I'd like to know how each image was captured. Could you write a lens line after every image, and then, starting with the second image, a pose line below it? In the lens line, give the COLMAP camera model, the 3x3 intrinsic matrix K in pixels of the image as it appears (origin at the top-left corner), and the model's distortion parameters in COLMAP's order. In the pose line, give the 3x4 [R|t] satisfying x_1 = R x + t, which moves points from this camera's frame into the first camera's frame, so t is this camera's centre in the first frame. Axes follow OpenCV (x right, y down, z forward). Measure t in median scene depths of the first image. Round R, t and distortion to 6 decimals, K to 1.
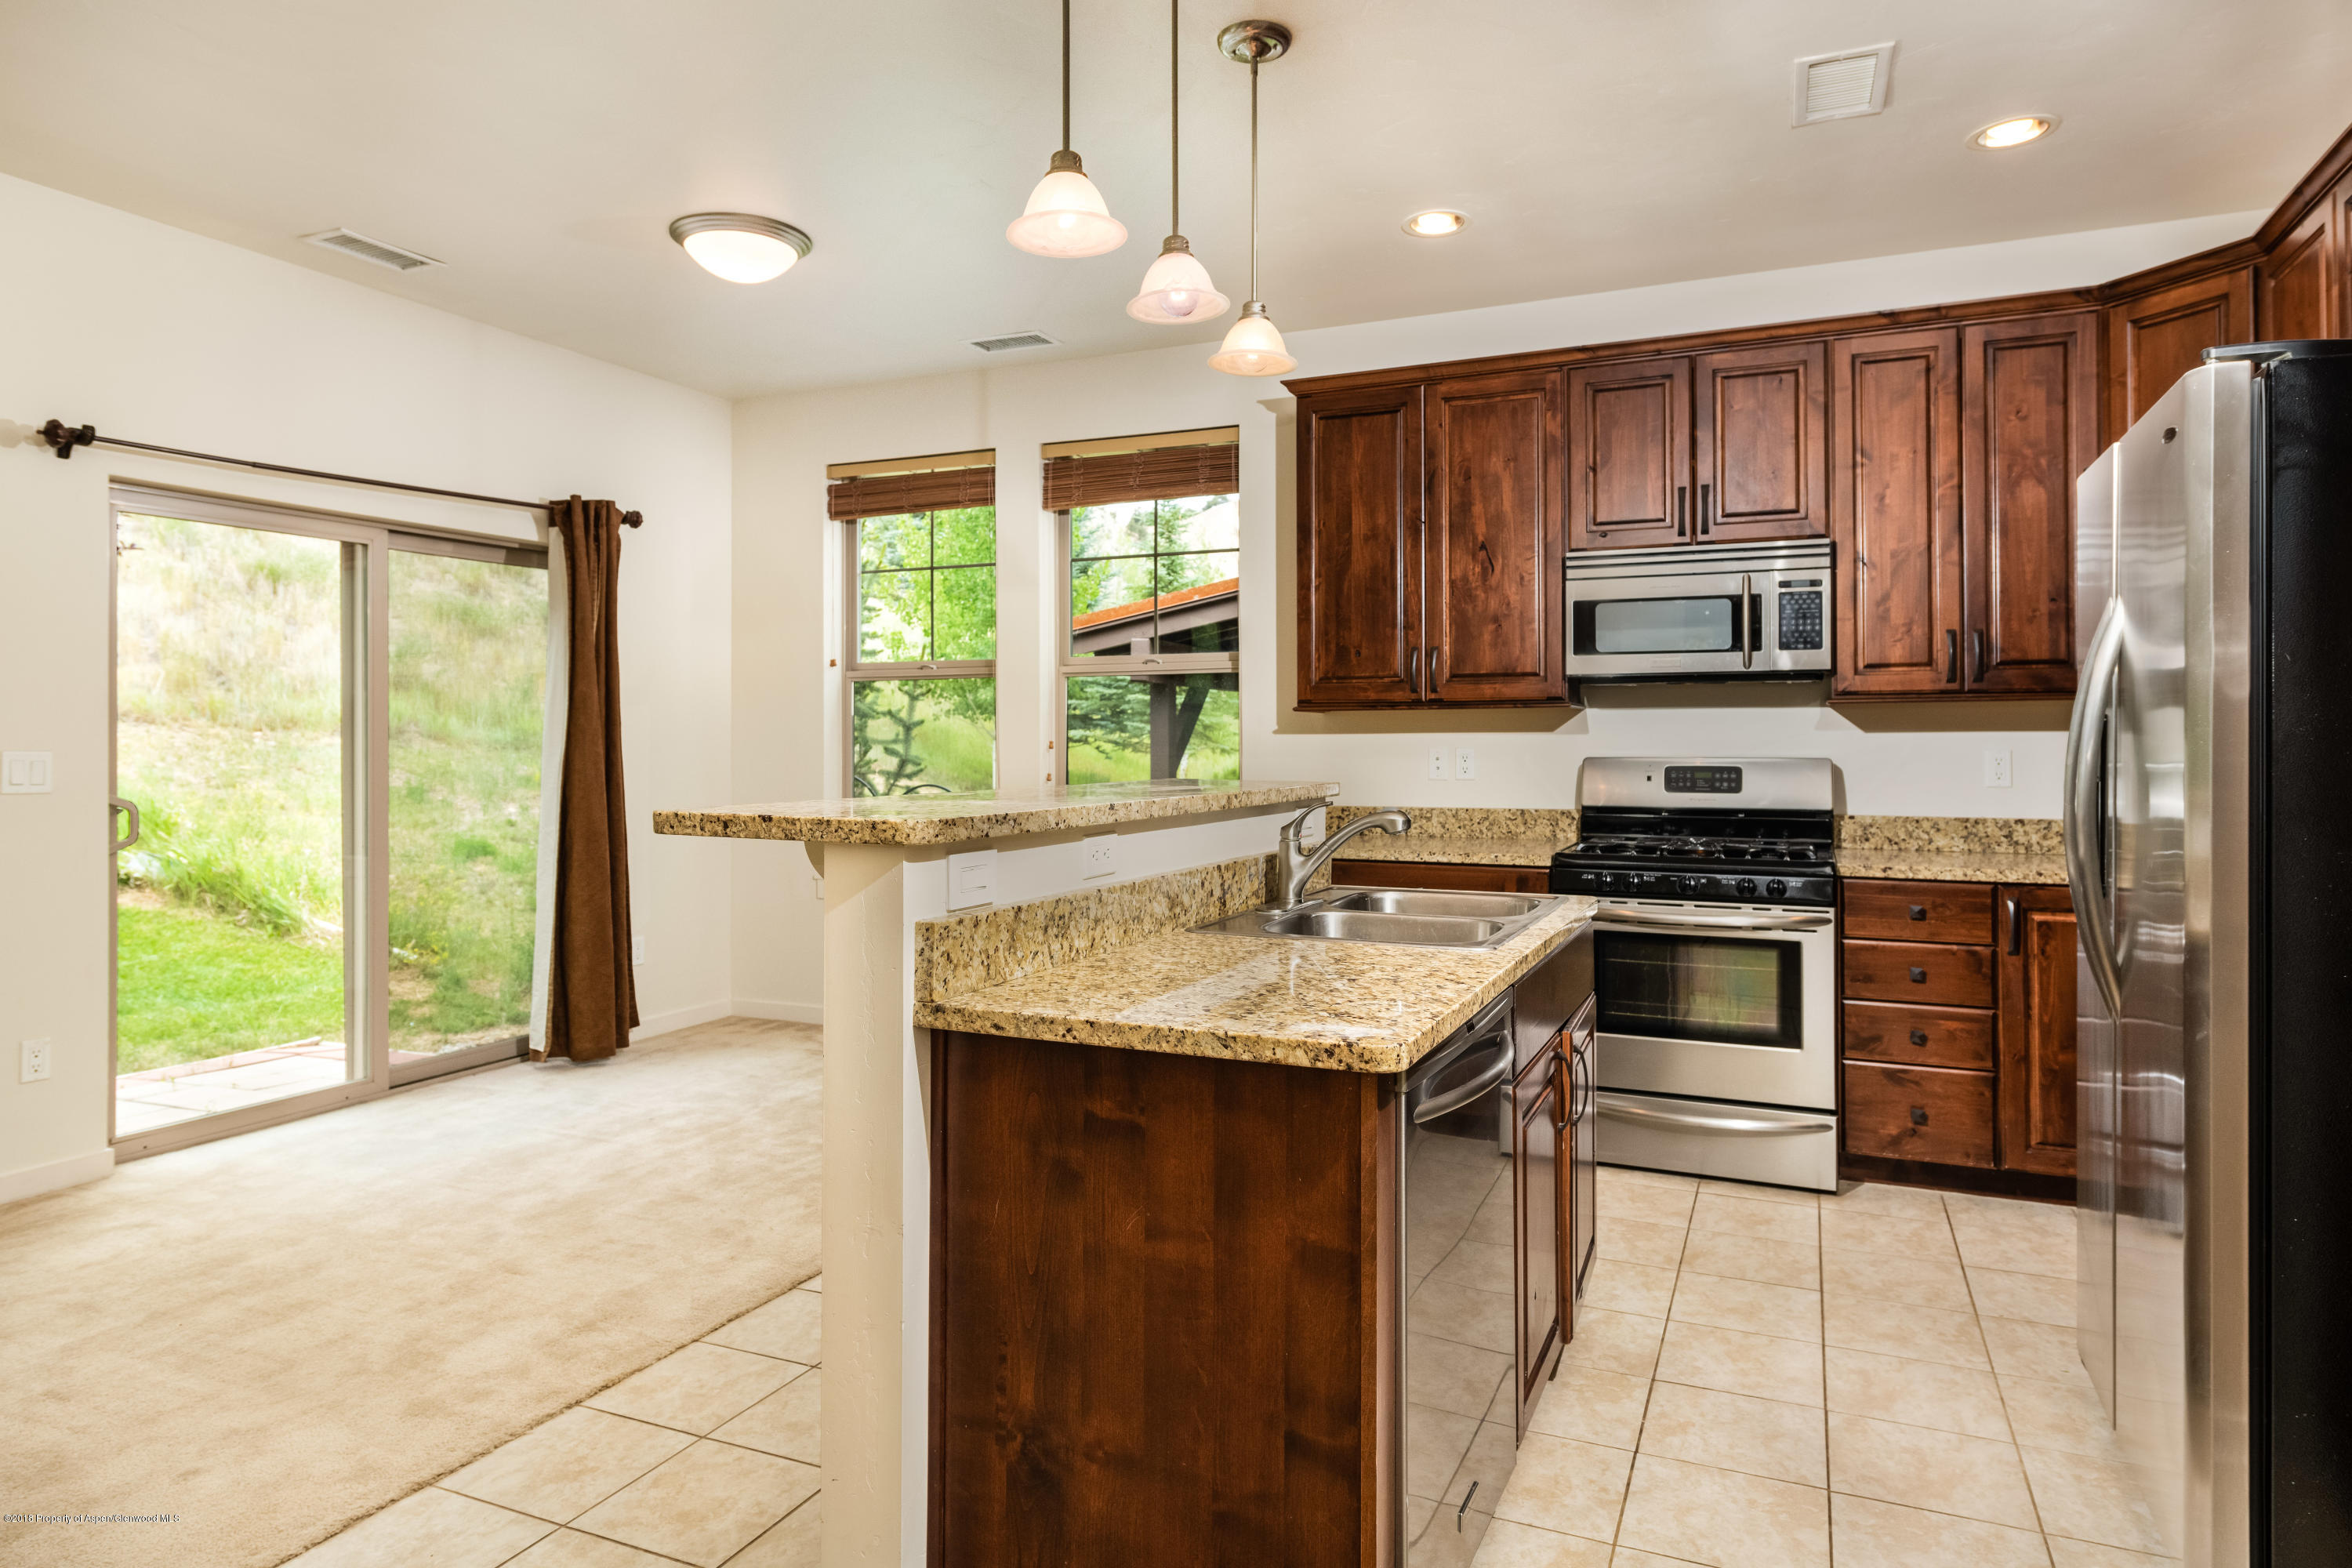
lens RADIAL K [[1380.3, 0, 1215.7], [0, 1380.3, 760.0], [0, 0, 1]] dist [0.006689, -0.002451]
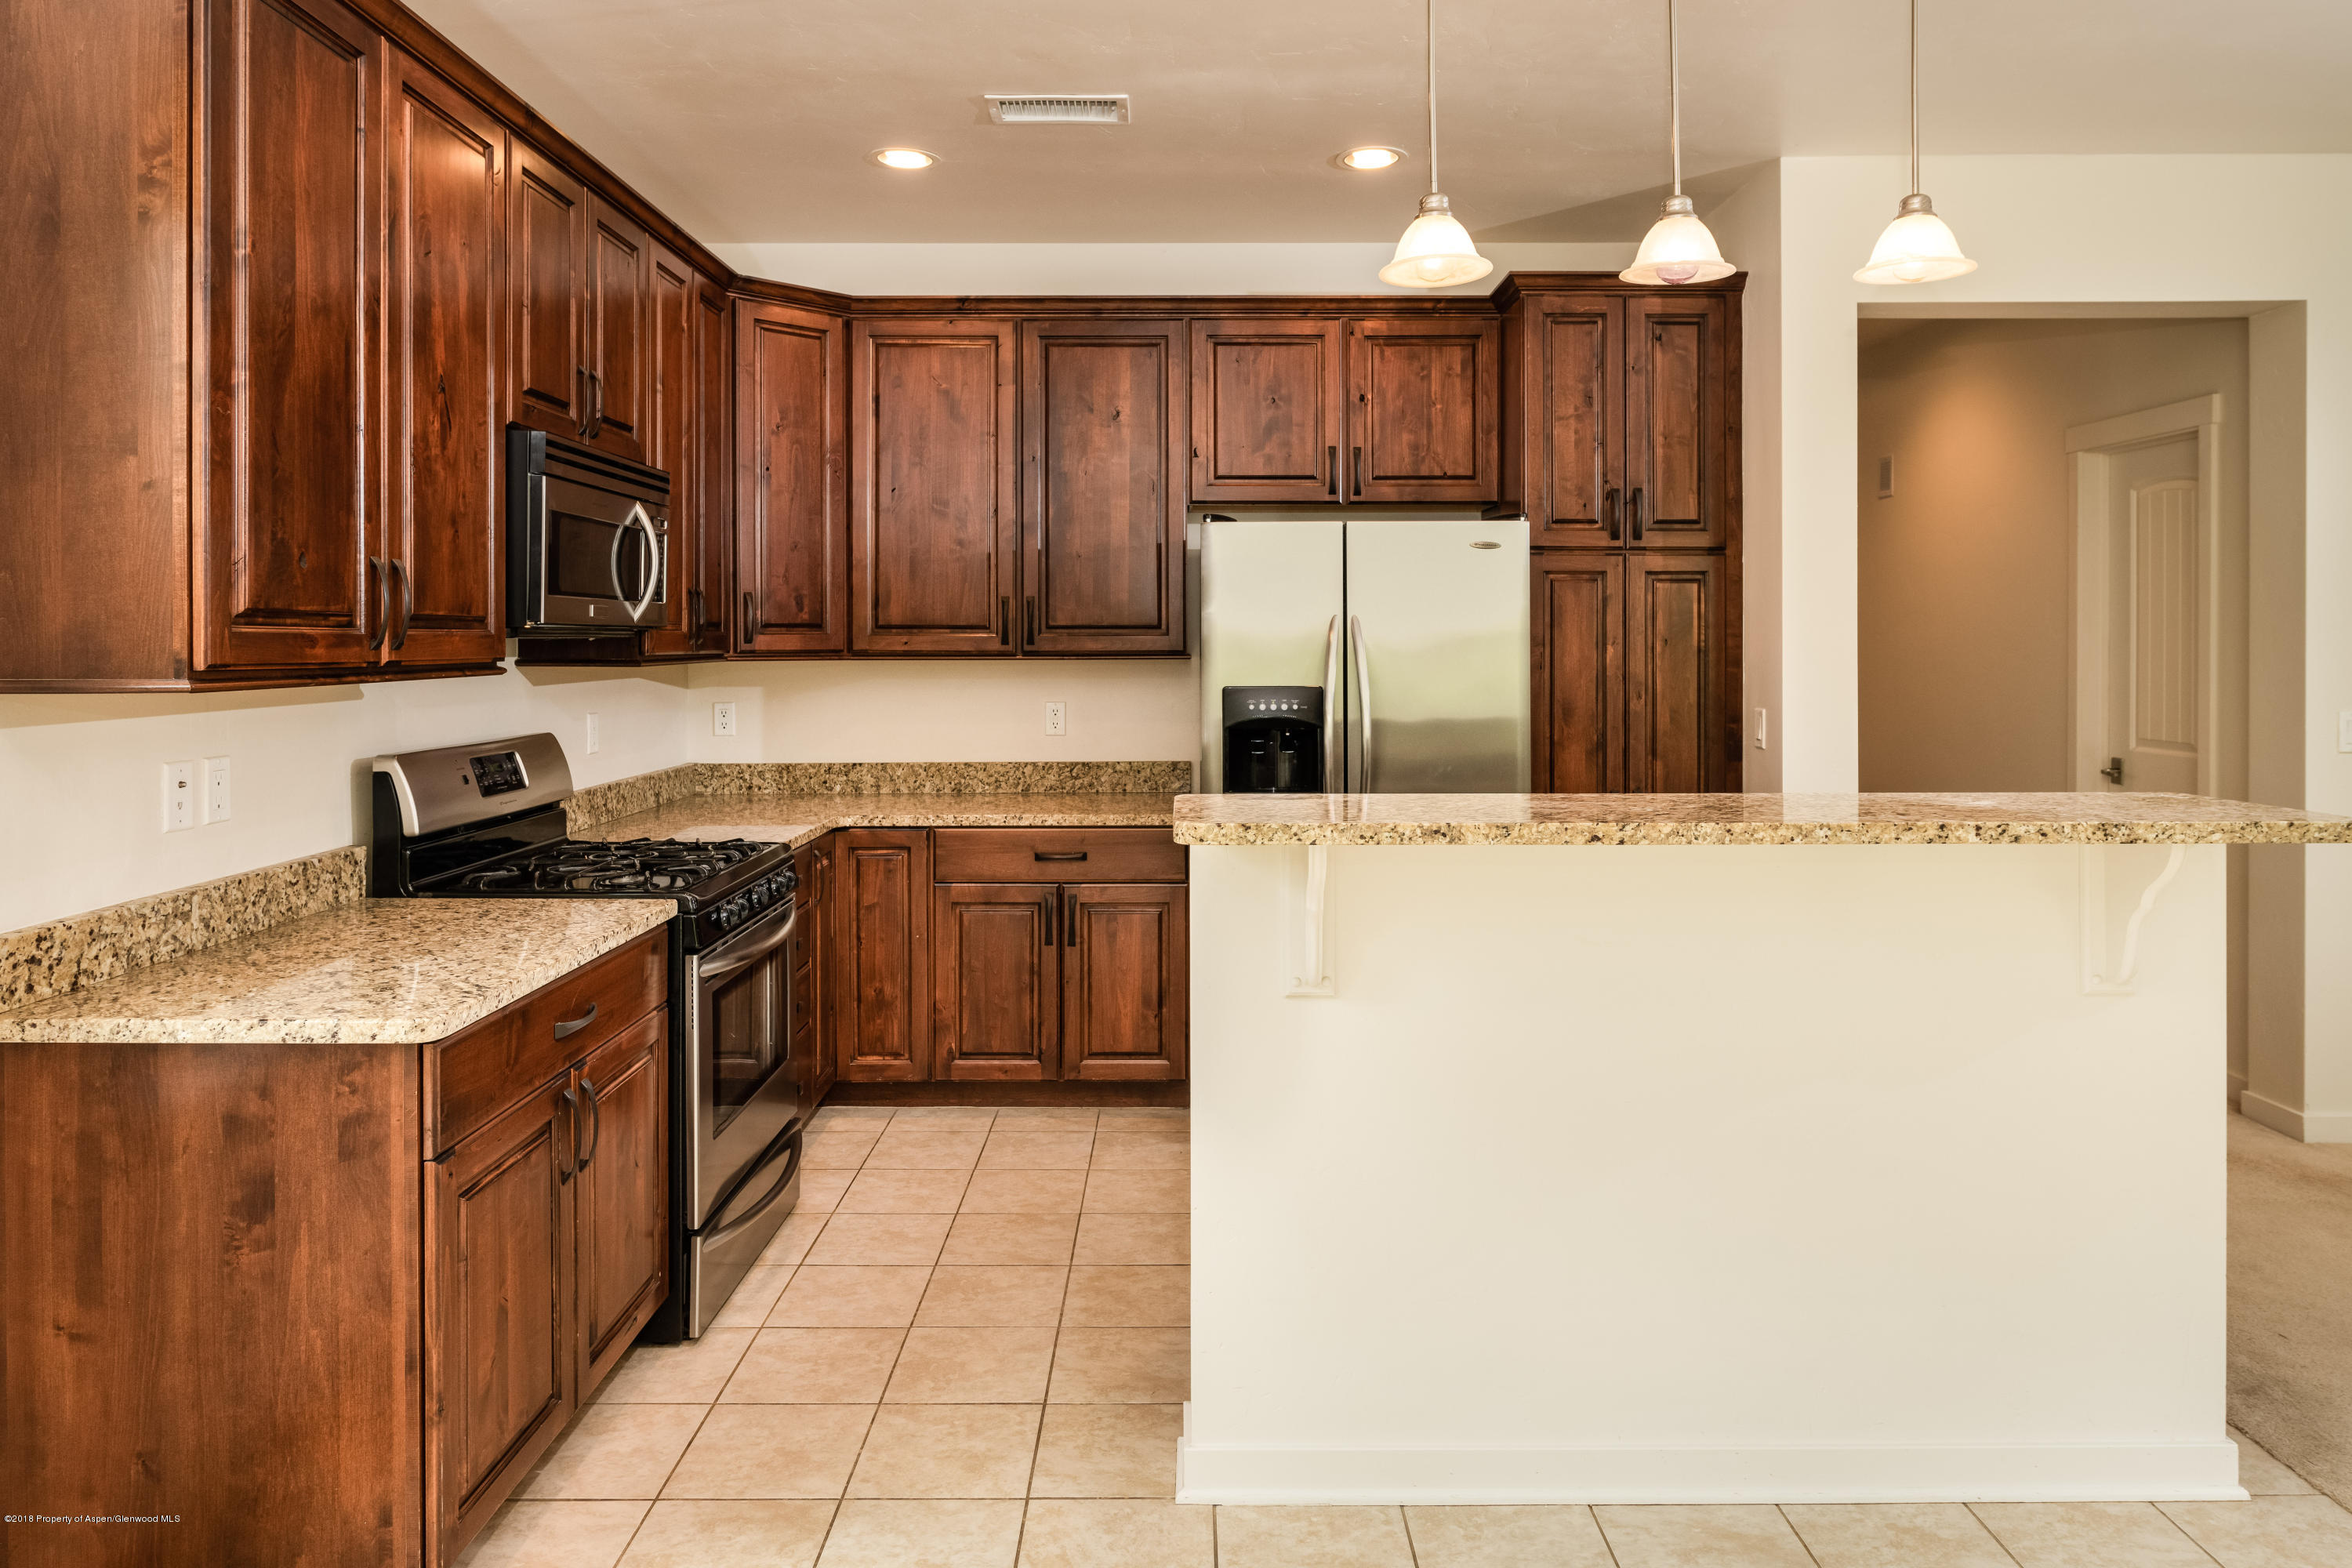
lens RADIAL K [[1484.7, 0, 1196.1], [0, 1484.7, 647.7], [0, 0, 1]] dist [0.002200, 0.000033]
pose [[-0.395681, -0.003614, 0.918381, -0.518572], [0.013457, 0.999862, 0.009733, -0.056335], [-0.918289, 0.016209, -0.395578, 1.053841]]
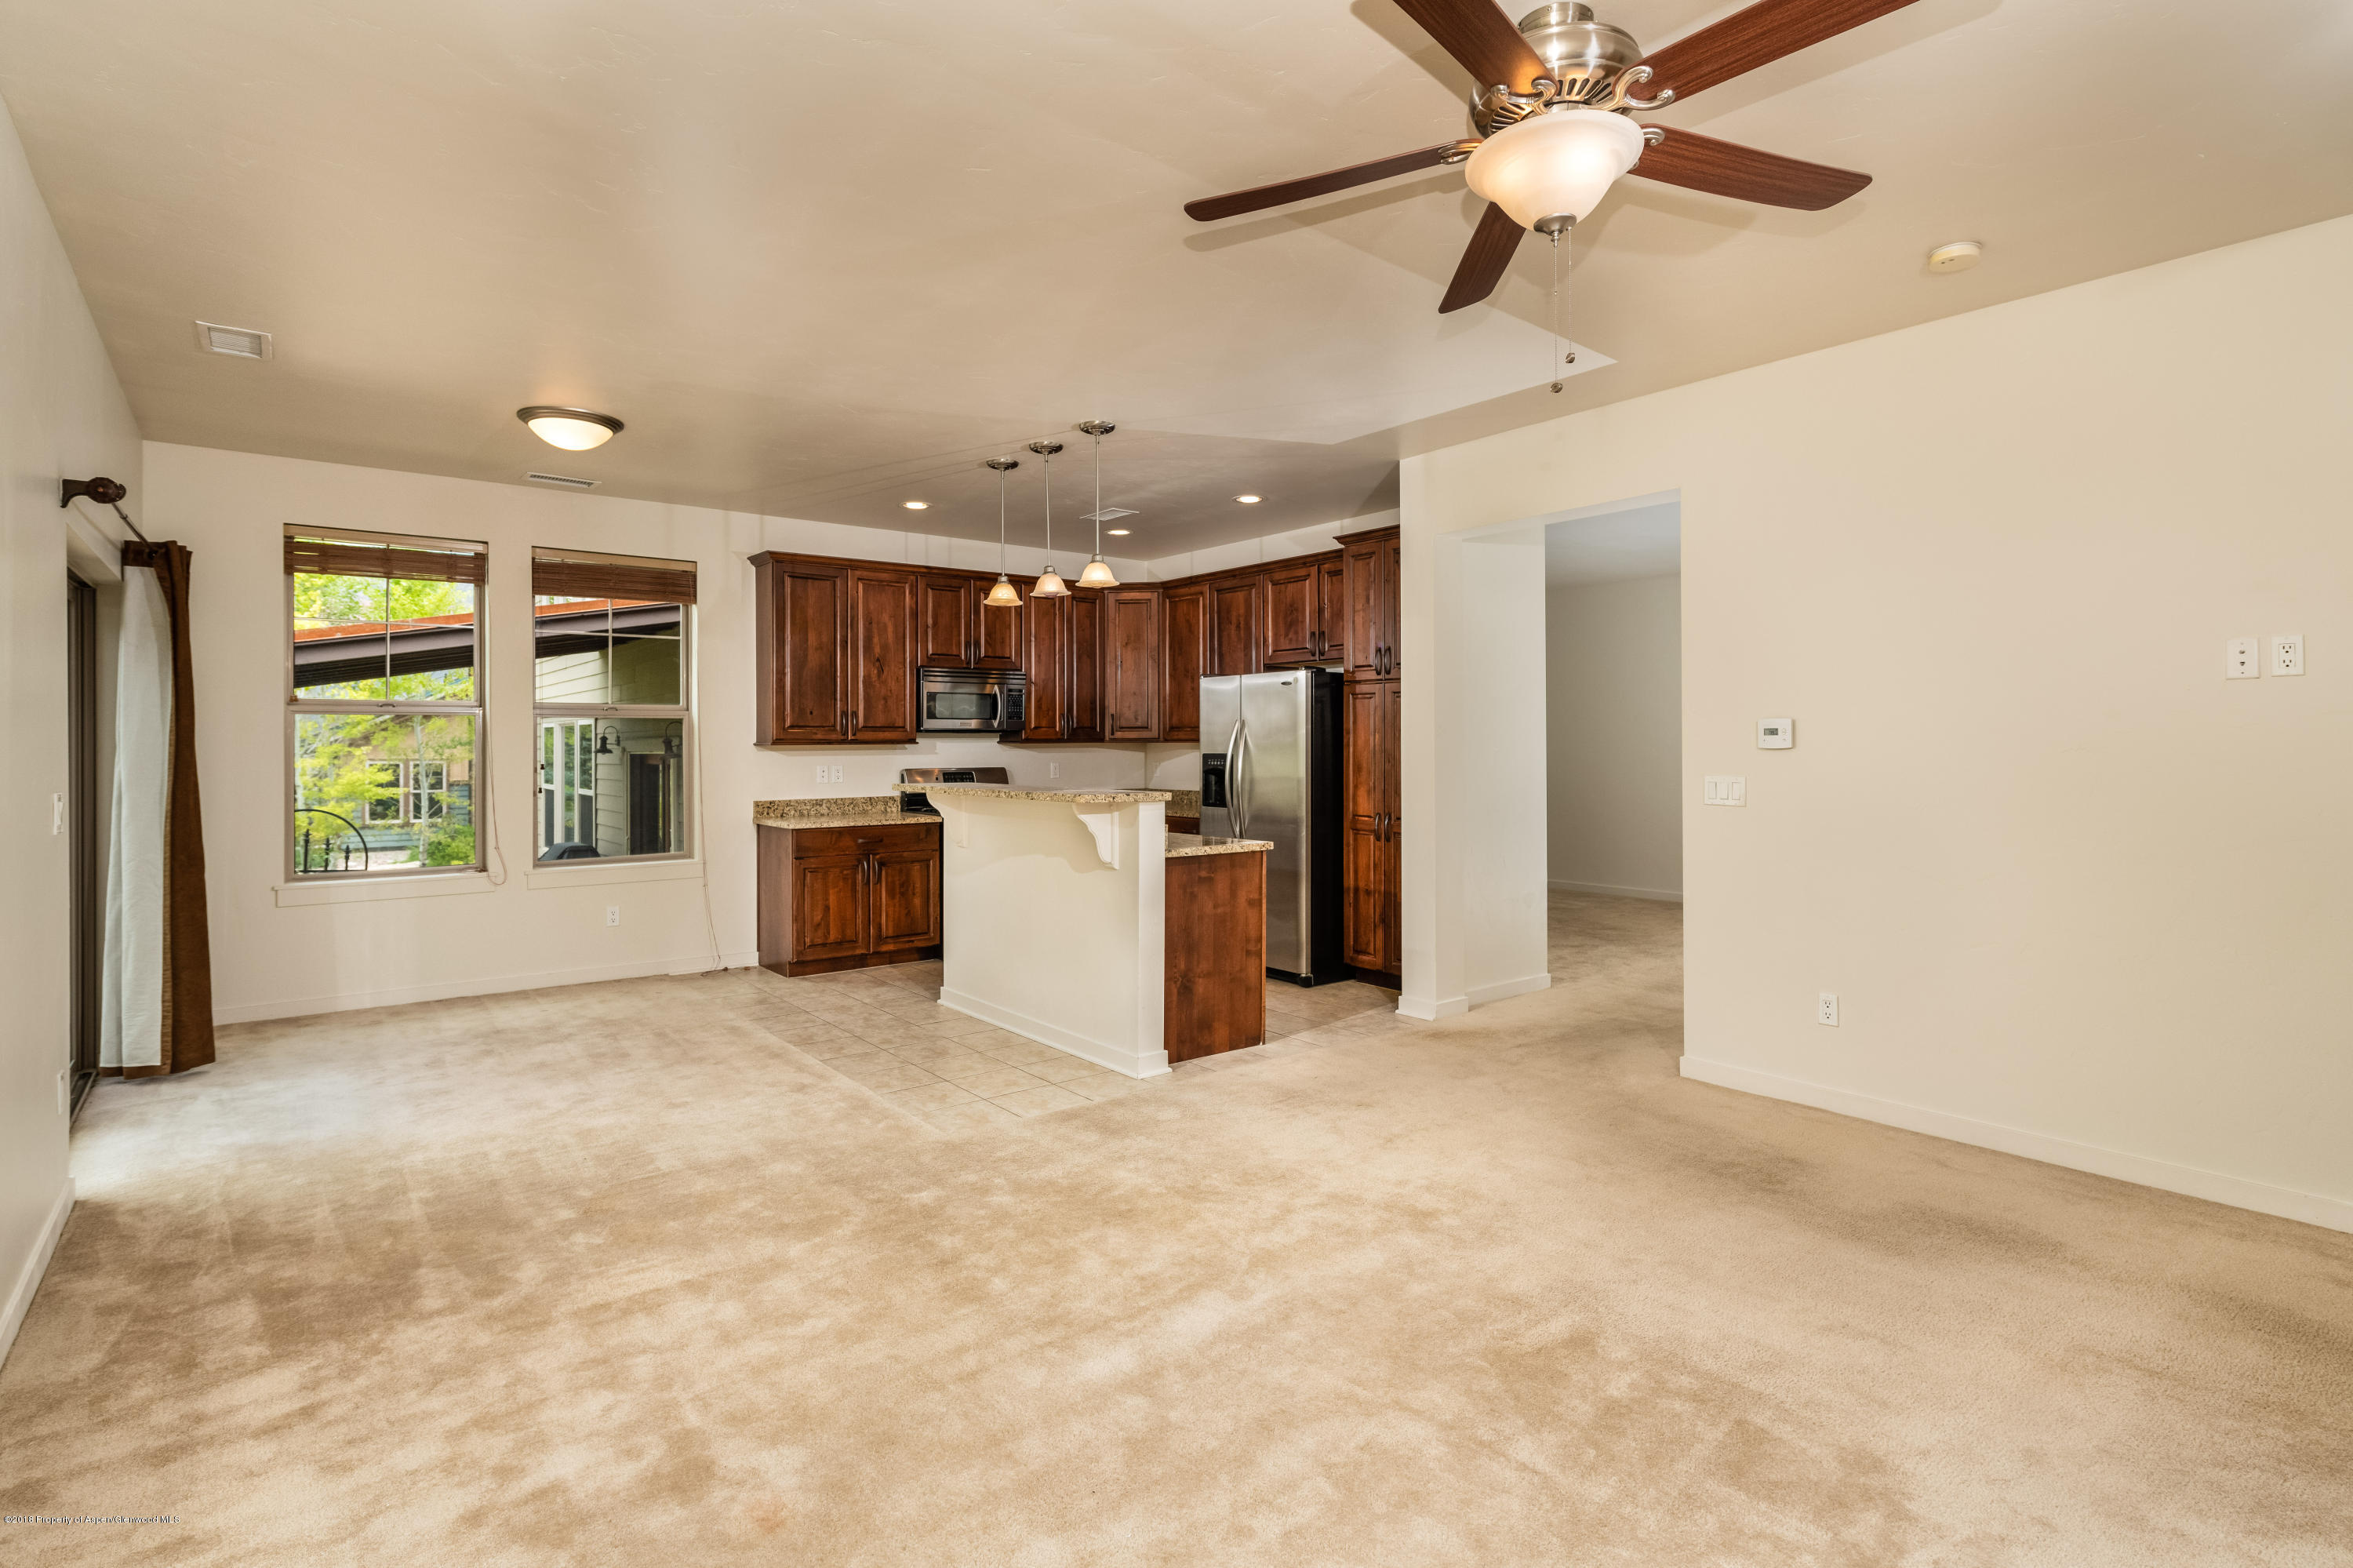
lens RADIAL K [[1176.0, 0, 1191.3], [0, 1176.0, 721.5], [0, 0, 1]] dist [0.016680, -0.001138]
pose [[0.471095, 0.013898, 0.881973, -1.137567], [0.015834, 0.999582, -0.024208, -0.025090], [-0.881940, 0.025369, 0.470678, -0.158071]]
